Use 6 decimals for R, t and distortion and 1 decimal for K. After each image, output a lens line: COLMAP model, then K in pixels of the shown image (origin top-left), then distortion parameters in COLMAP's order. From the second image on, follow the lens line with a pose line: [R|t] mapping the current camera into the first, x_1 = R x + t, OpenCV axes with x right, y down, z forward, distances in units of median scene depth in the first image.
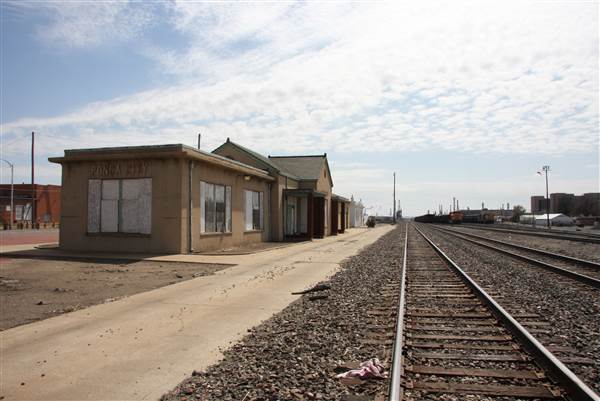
lens RADIAL K [[470.7, 0, 285.7], [0, 470.7, 204.2], [0, 0, 1]] dist [-0.152055, 0.094430]
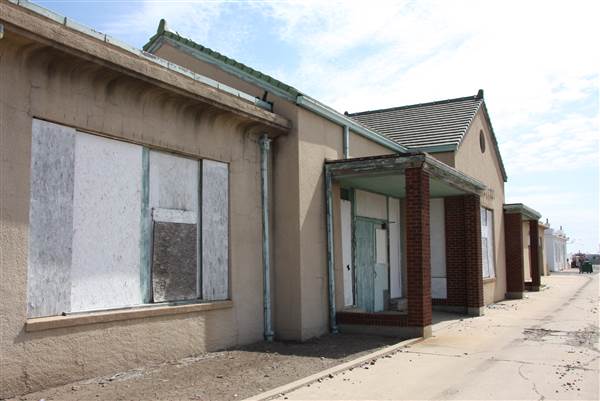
lens RADIAL K [[562.8, 0, 289.2], [0, 562.8, 204.5], [0, 0, 1]] dist [-0.034837, 0.000000]
pose [[0.960283, -0.042609, -0.275756, 0.062637], [0.023272, 0.997059, -0.073019, 0.019296], [0.278056, 0.063702, 0.958450, 0.572186]]
